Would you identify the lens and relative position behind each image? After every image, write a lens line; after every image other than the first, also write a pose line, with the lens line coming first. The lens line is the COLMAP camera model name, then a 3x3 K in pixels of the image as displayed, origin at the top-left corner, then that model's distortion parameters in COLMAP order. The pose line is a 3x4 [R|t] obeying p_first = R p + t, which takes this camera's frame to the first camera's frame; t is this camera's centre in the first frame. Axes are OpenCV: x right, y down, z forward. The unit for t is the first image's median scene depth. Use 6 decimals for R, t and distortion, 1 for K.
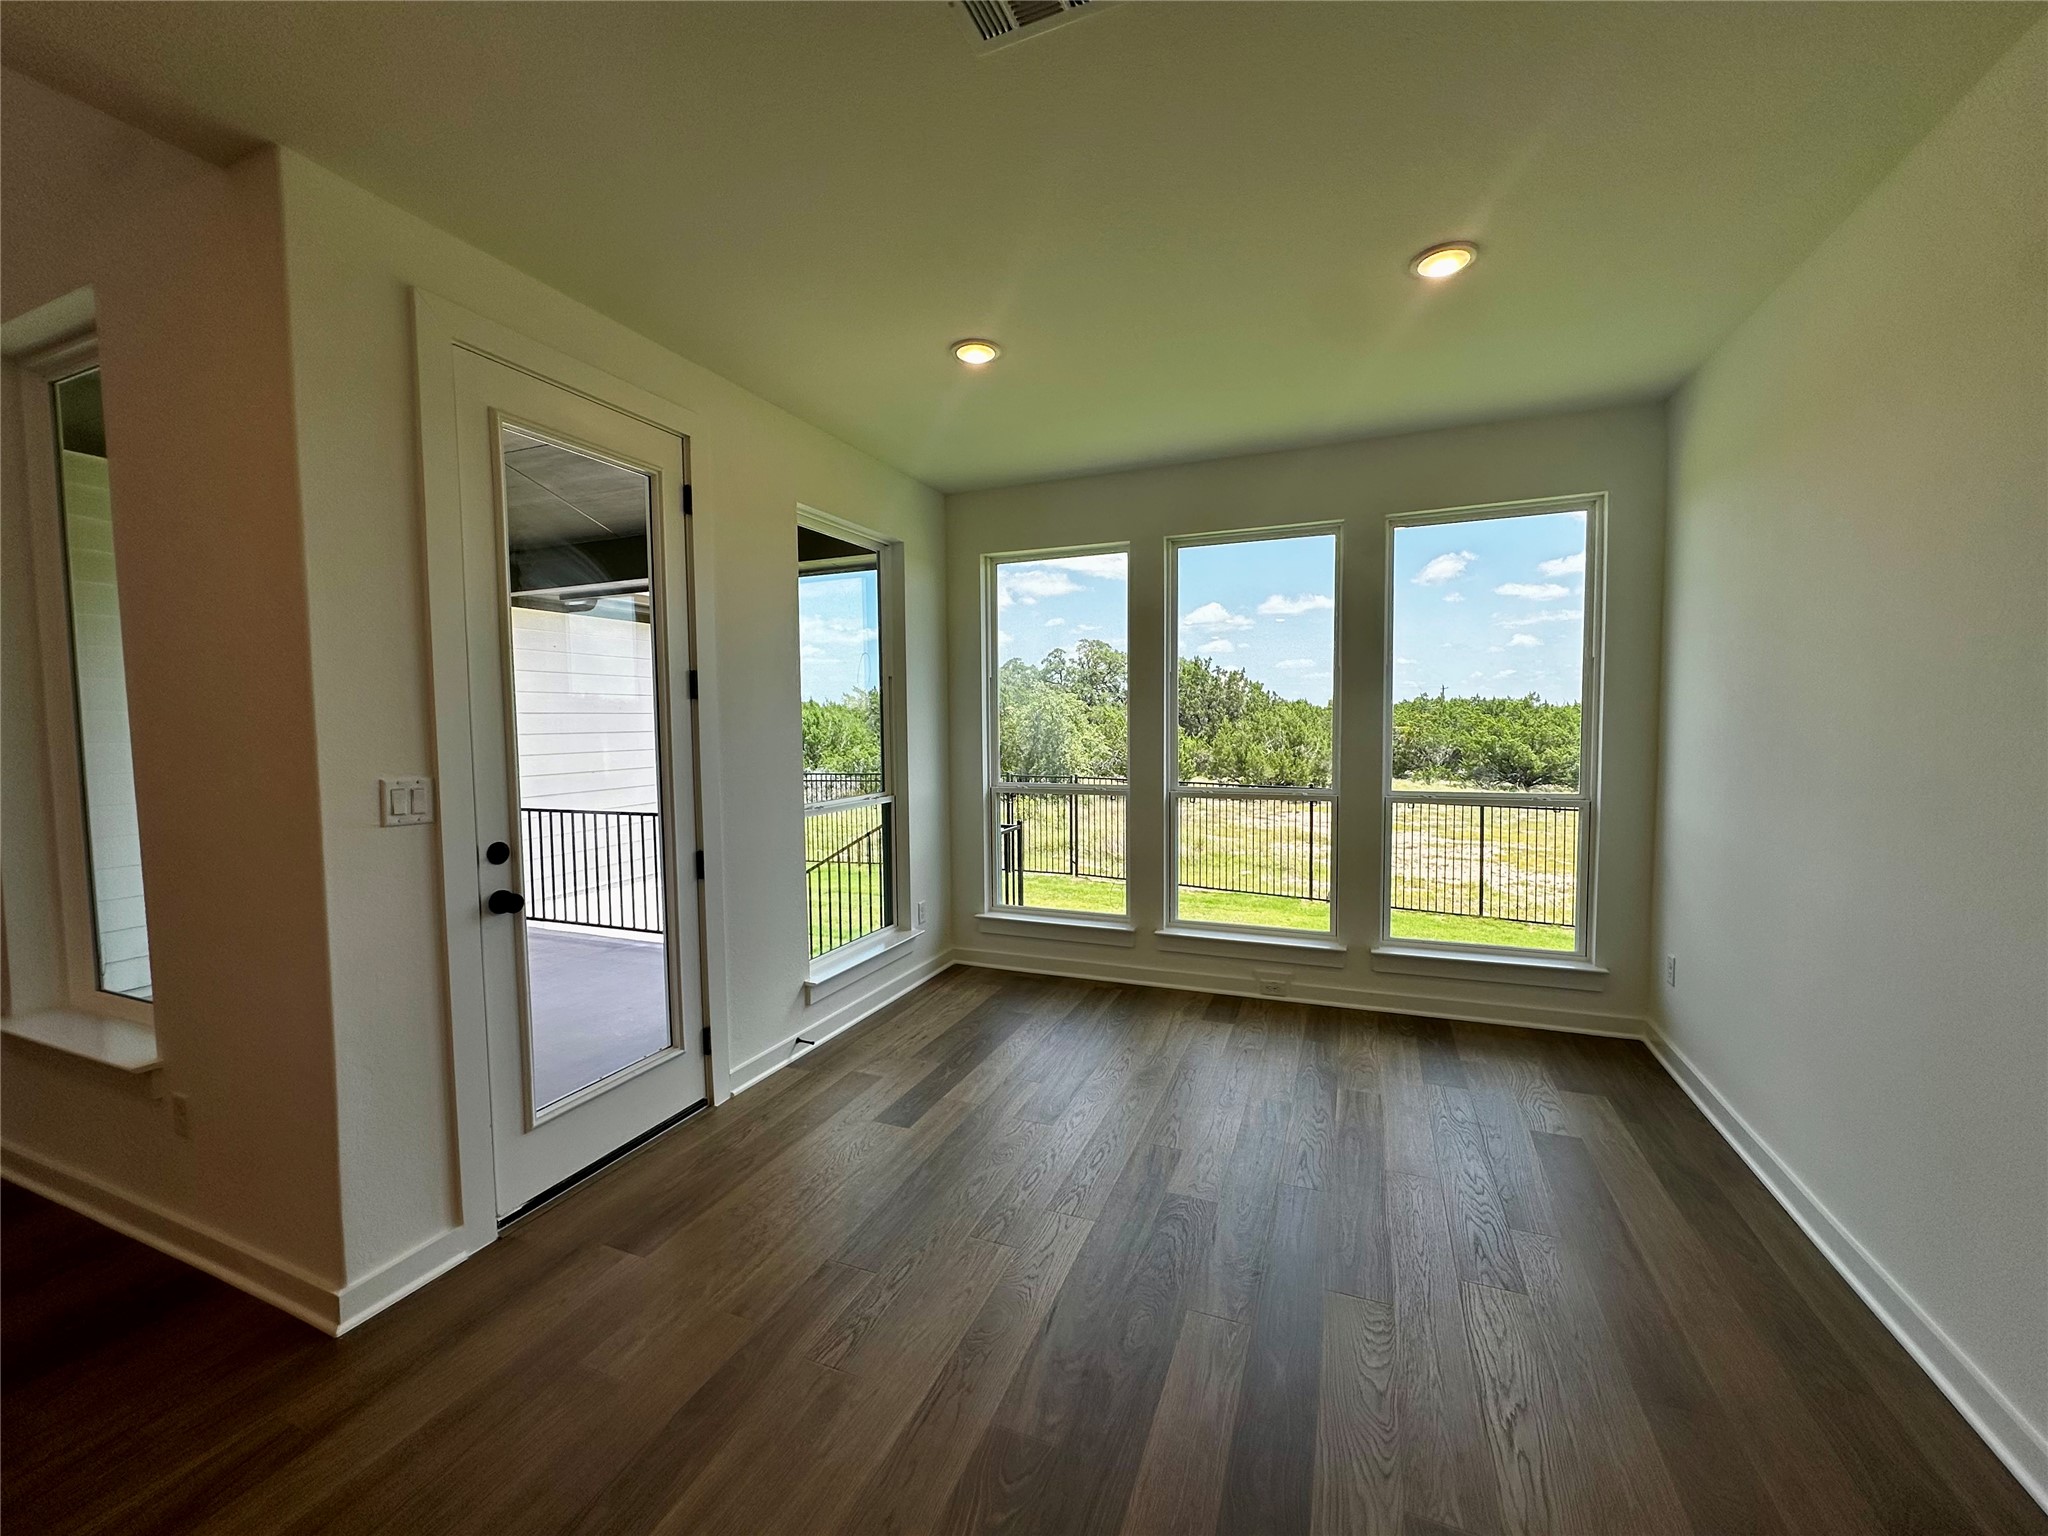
lens RADIAL K [[823.4, 0, 1023.1], [0, 823.4, 762.7], [0, 0, 1]] dist [0.007087, -0.000802]
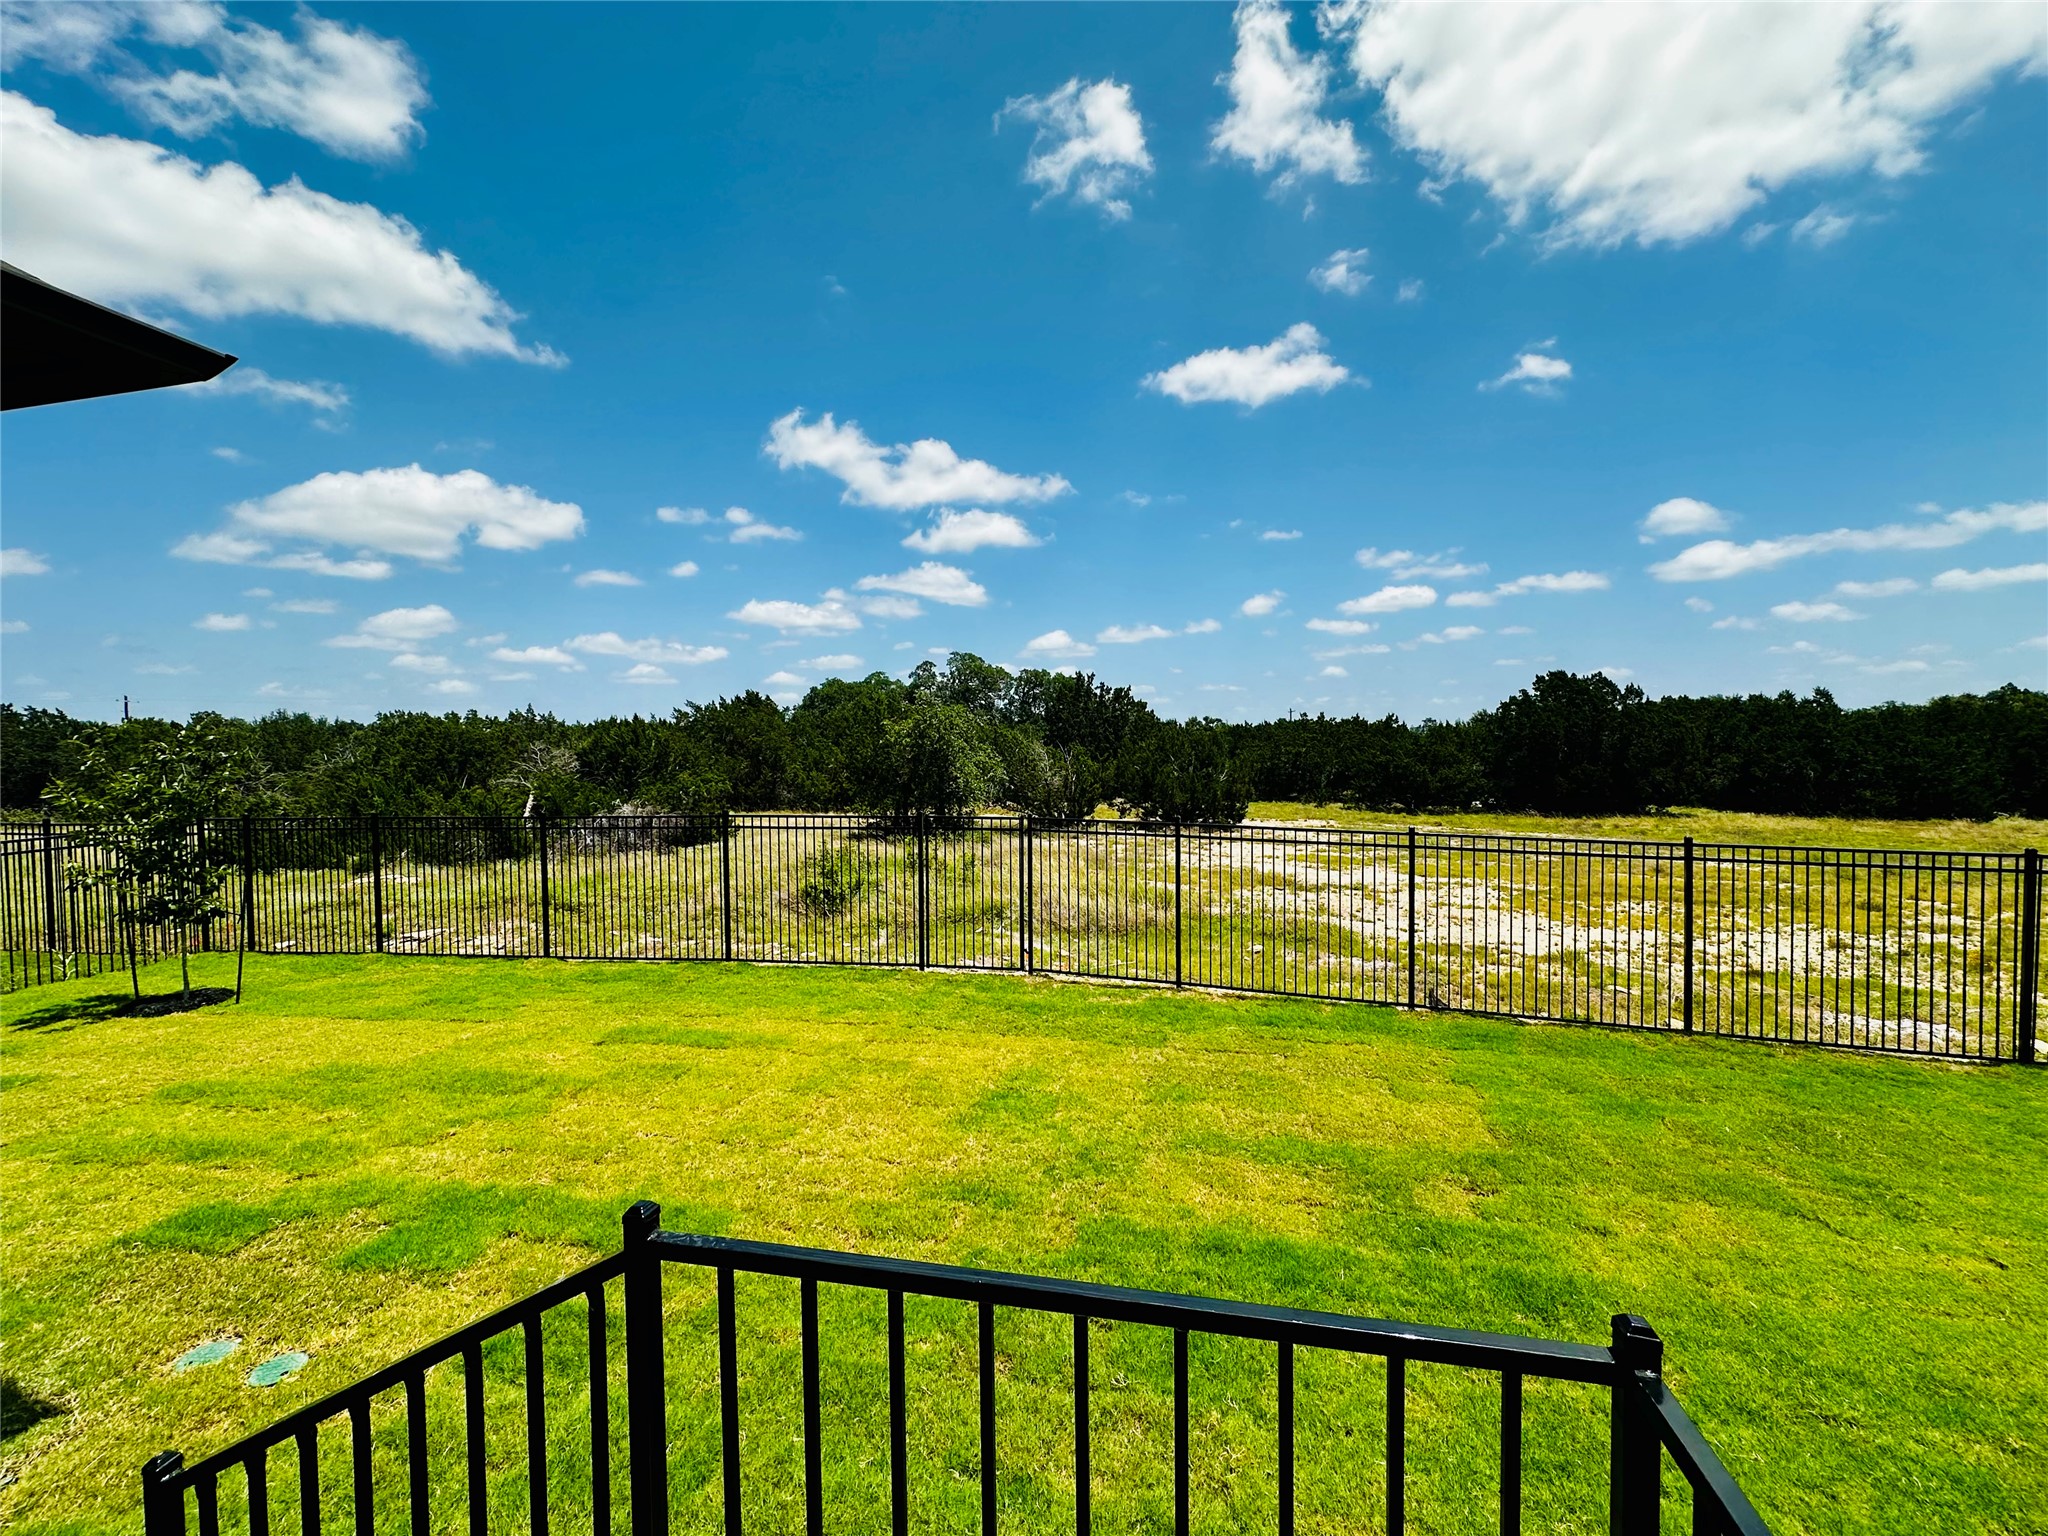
lens RADIAL K [[823.4, 0, 1017.5], [0, 823.4, 764.3], [0, 0, 1]] dist [0.007087, -0.000802]
pose [[0.981724, -0.005241, 0.190238, -0.033599], [0.010927, 0.999524, -0.028848, 0.000491], [-0.189996, 0.030399, 0.981314, 0.107324]]
